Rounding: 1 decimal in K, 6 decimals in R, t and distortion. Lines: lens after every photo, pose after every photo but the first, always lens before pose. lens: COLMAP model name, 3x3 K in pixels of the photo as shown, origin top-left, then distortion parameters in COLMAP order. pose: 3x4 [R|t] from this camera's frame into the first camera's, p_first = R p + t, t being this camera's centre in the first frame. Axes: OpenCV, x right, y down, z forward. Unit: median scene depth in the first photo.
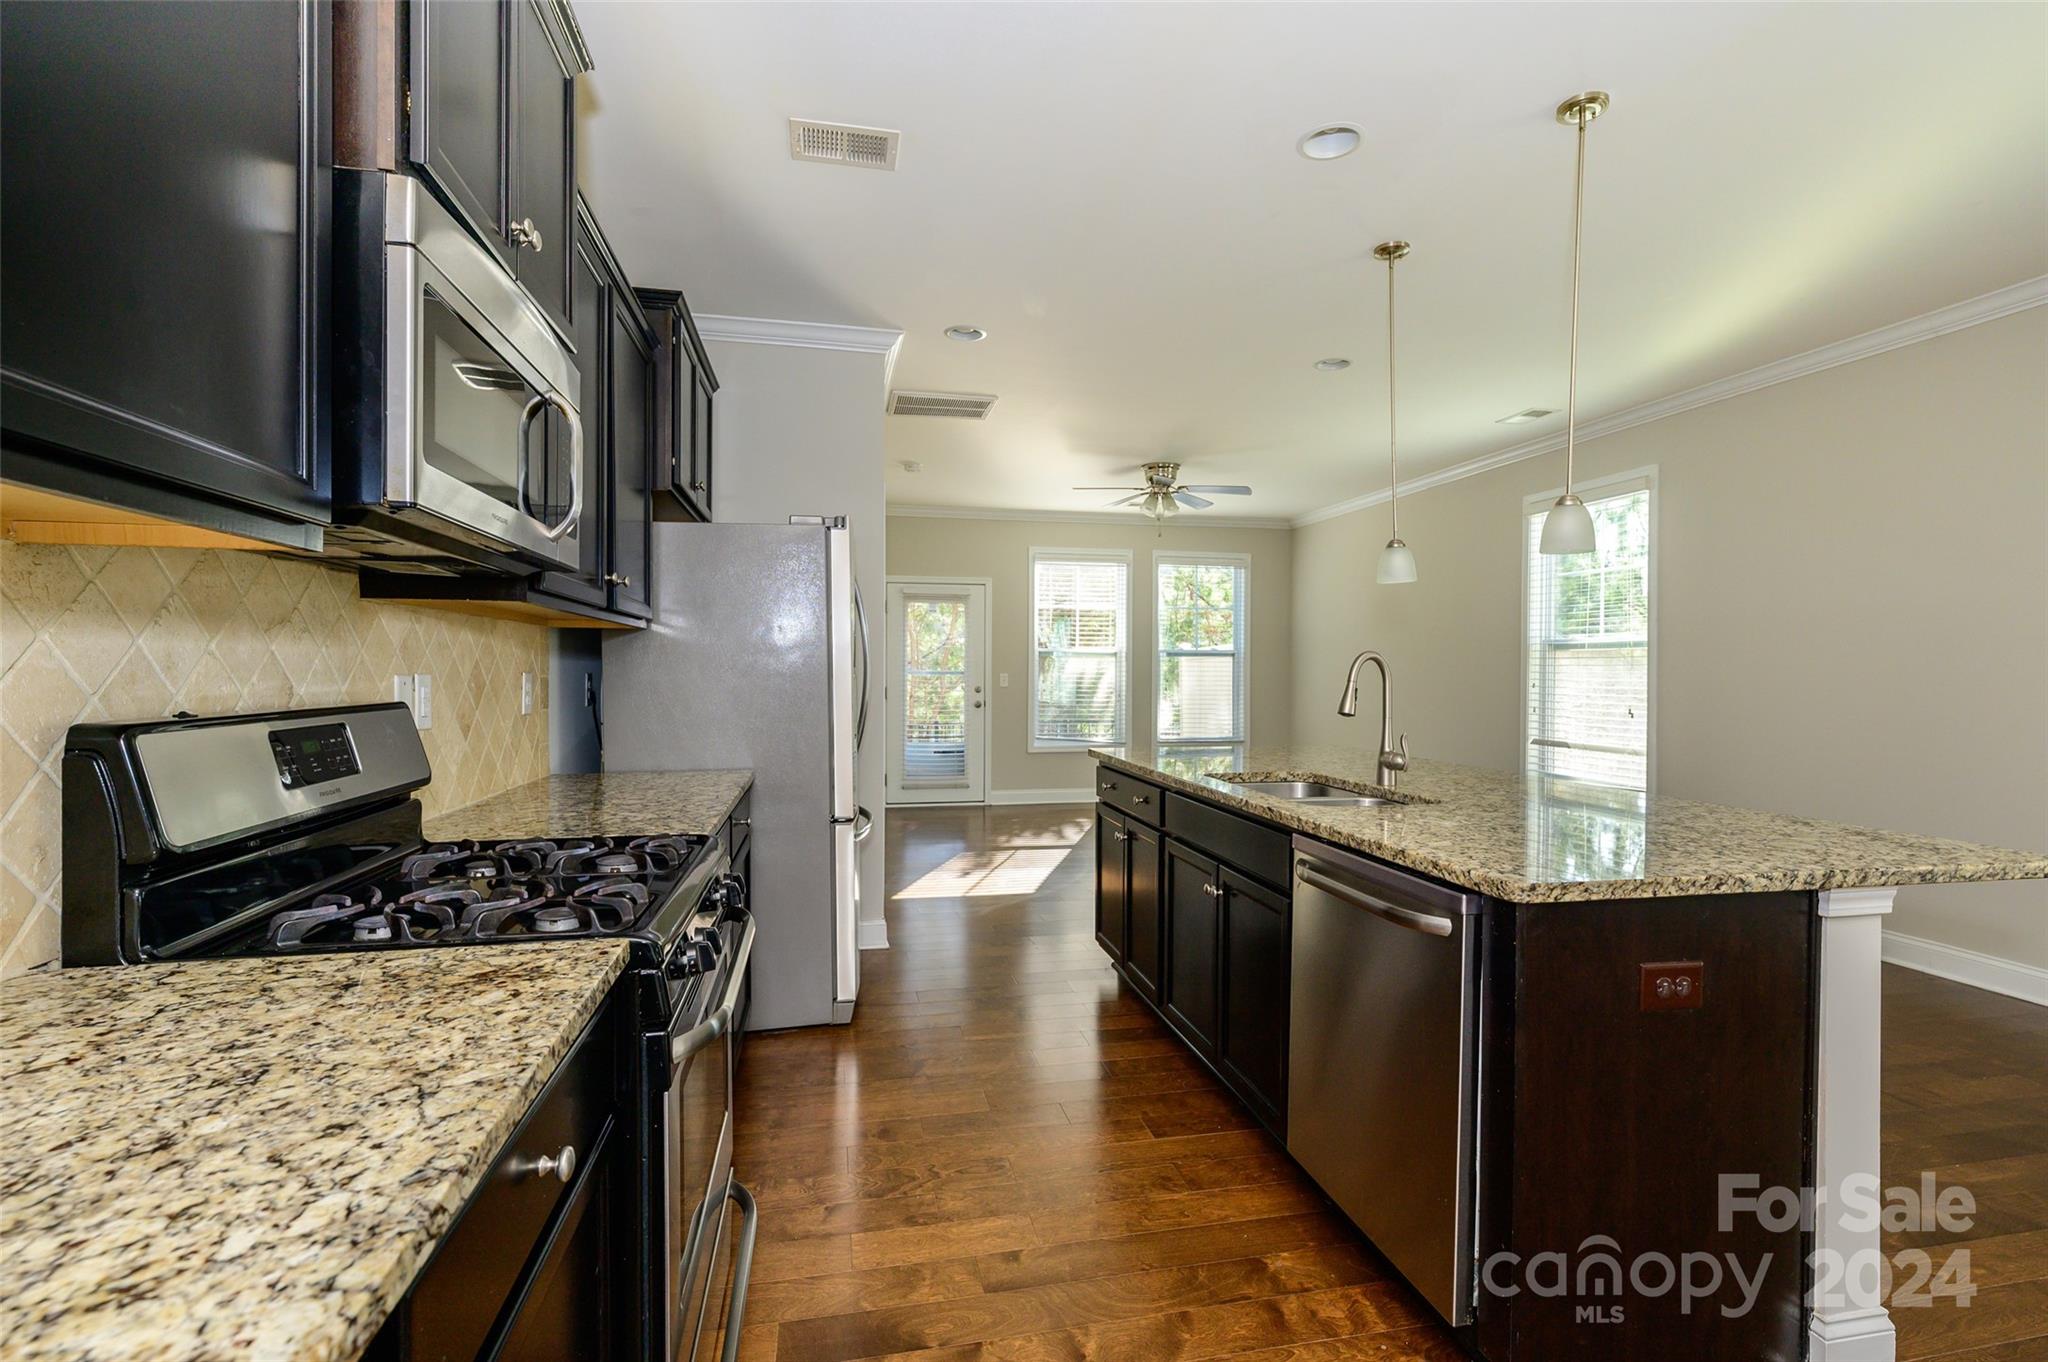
lens RADIAL K [[936.5, 0, 1020.6], [0, 936.5, 673.5], [0, 0, 1]] dist [-0.003642, 0.002417]
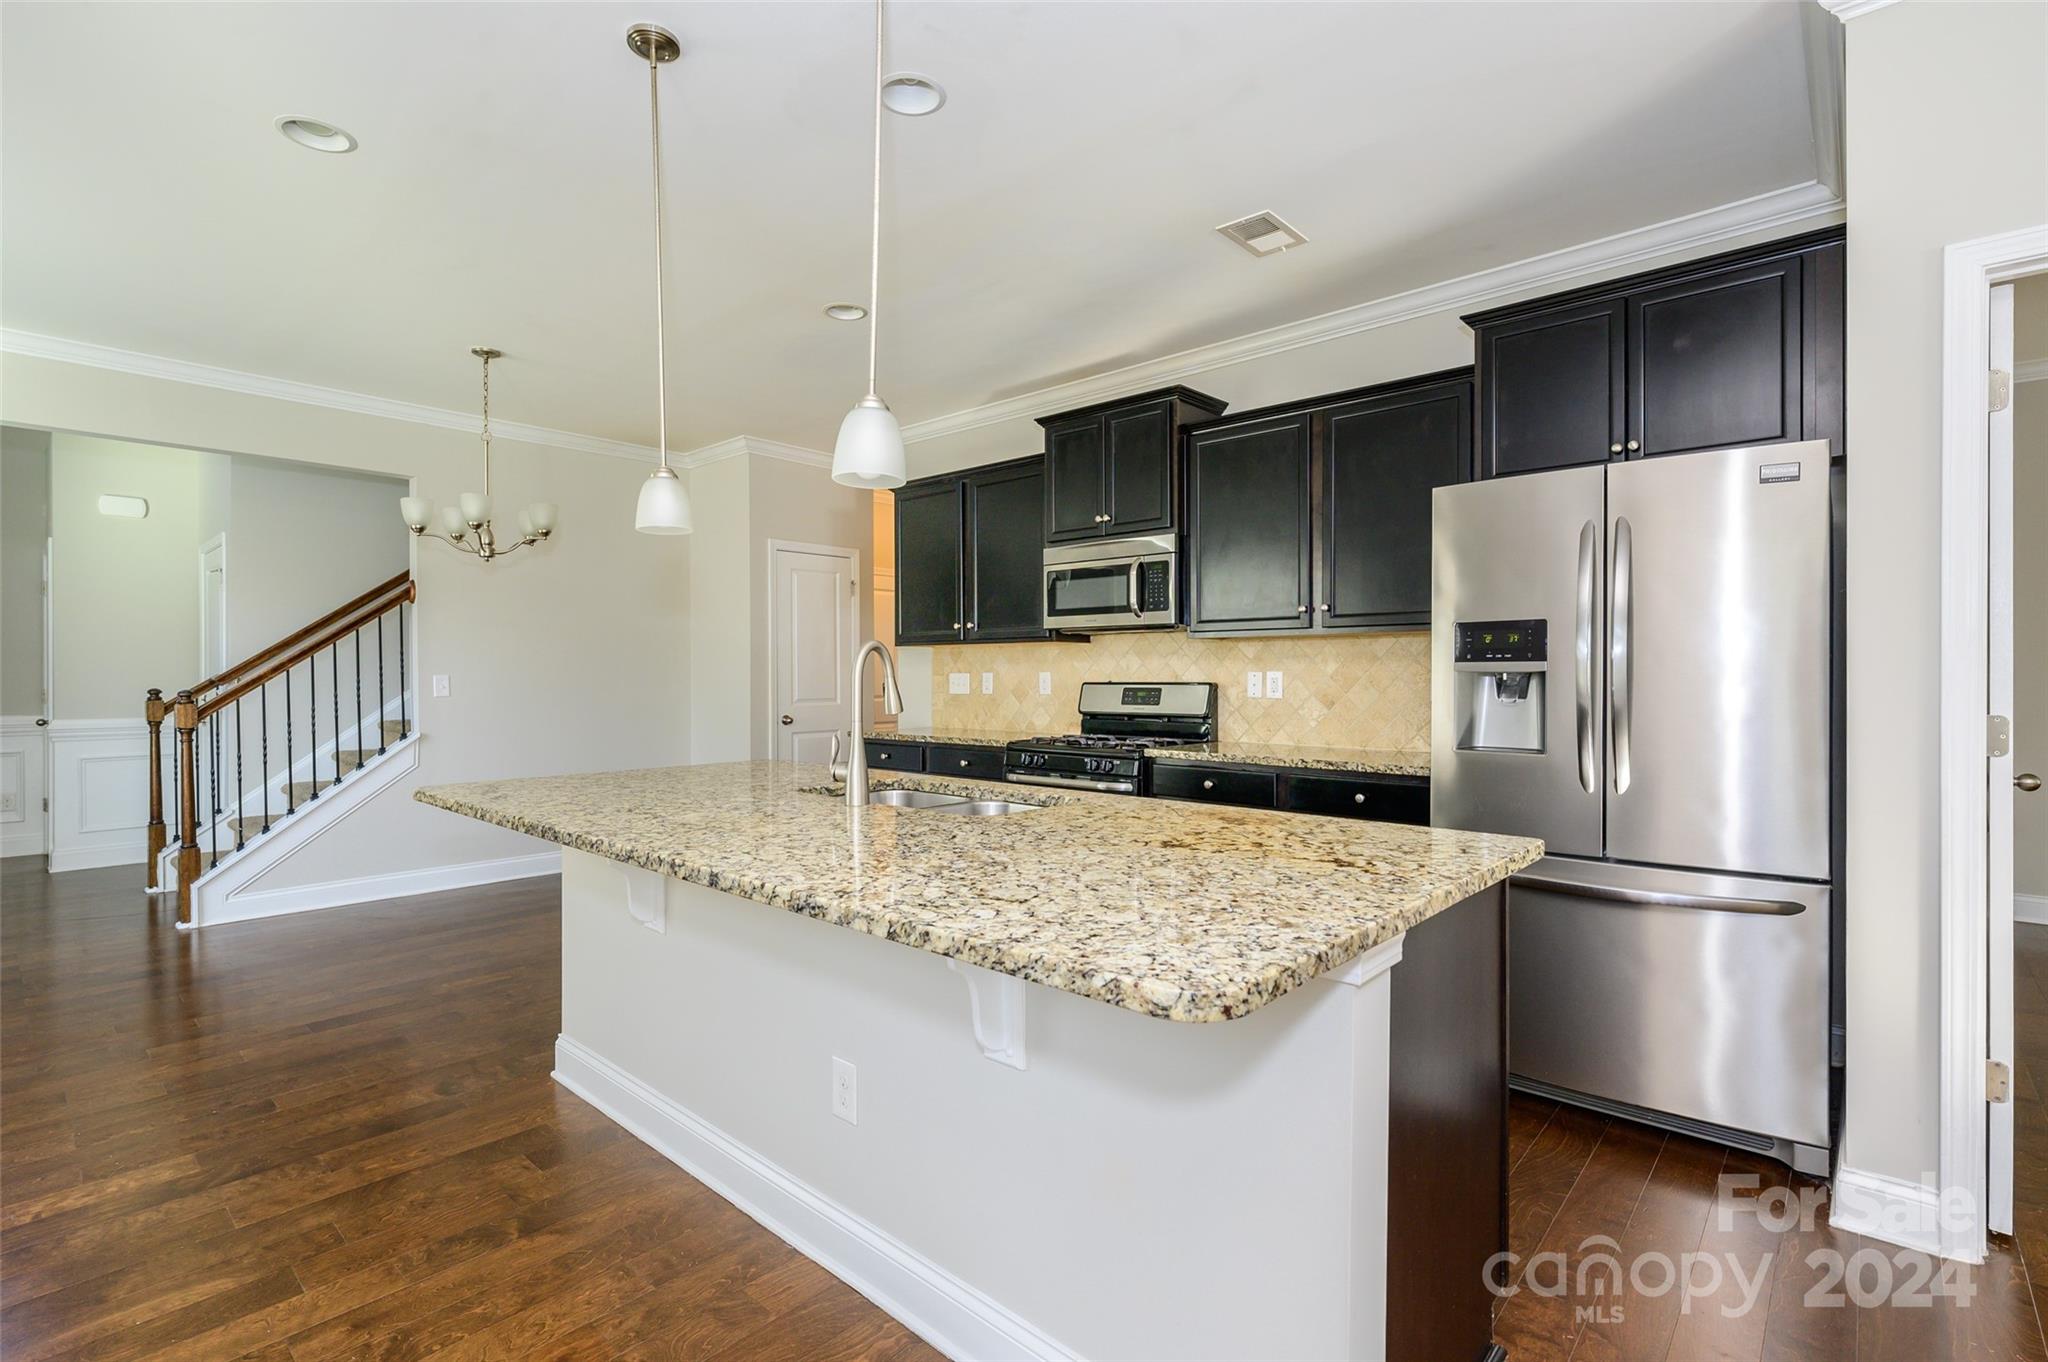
lens RADIAL K [[936.5, 0, 1022.8], [0, 936.5, 683.7], [0, 0, 1]] dist [-0.003642, 0.002417]
pose [[-0.802296, 0.002376, -0.596922, 0.237868], [-0.004392, 0.999942, 0.009884, 0.002358], [0.596910, 0.010552, -0.802239, 0.546443]]
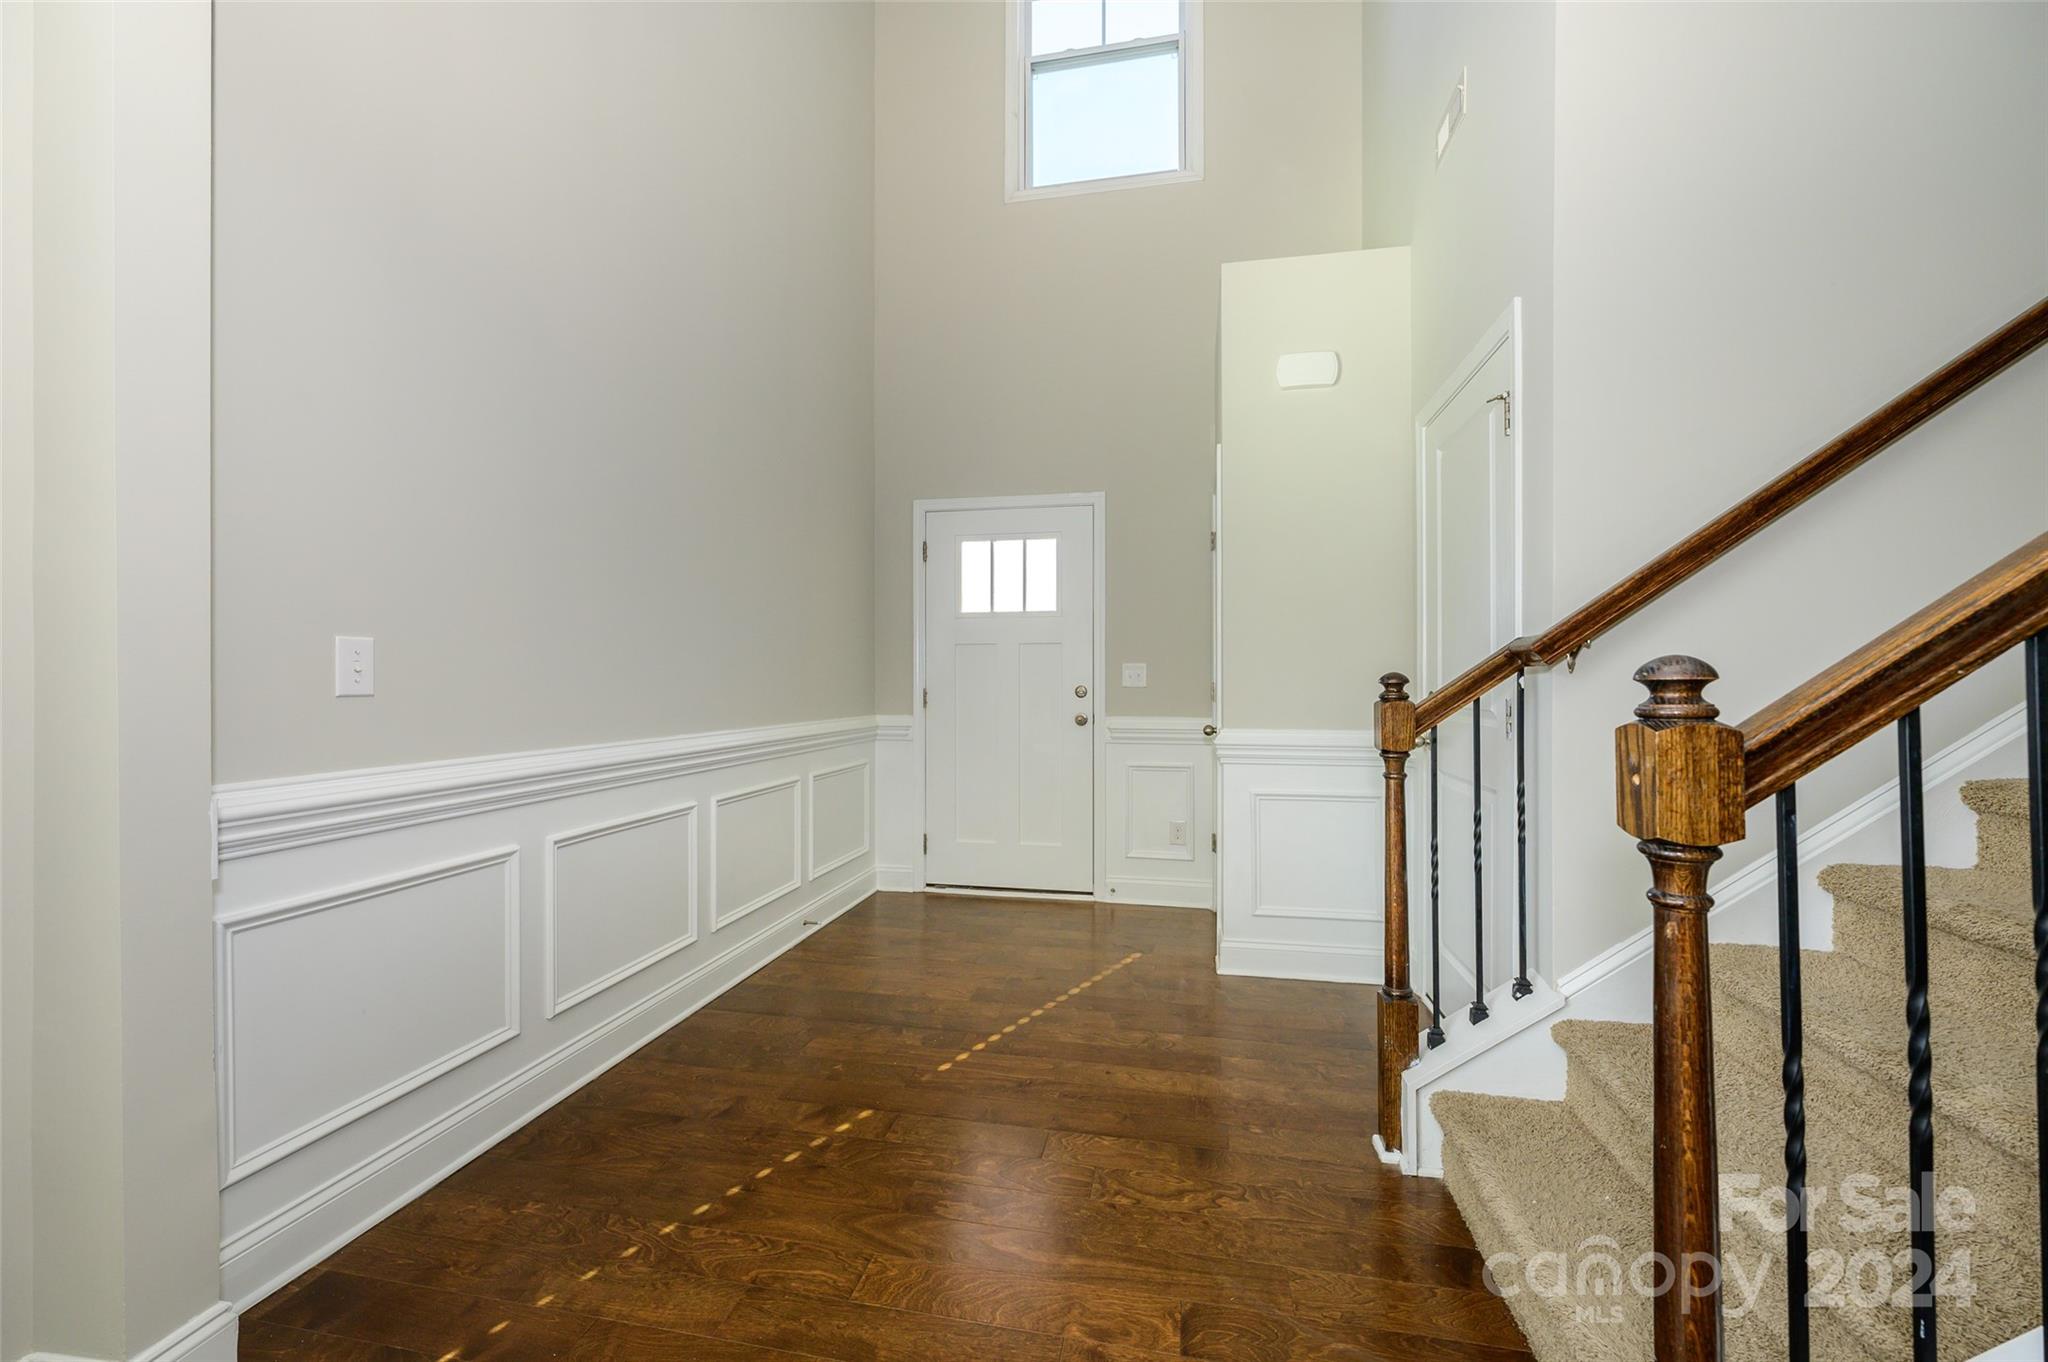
lens RADIAL K [[808.5, 0, 1026.9], [0, 808.5, 683.4], [0, 0, 1]] dist [-0.003778, 0.000011]
pose [[-0.921301, -0.001445, 0.388847, 0.335737], [0.000915, 0.999982, 0.005885, 0.015697], [-0.388848, 0.005778, -0.921284, -0.042519]]
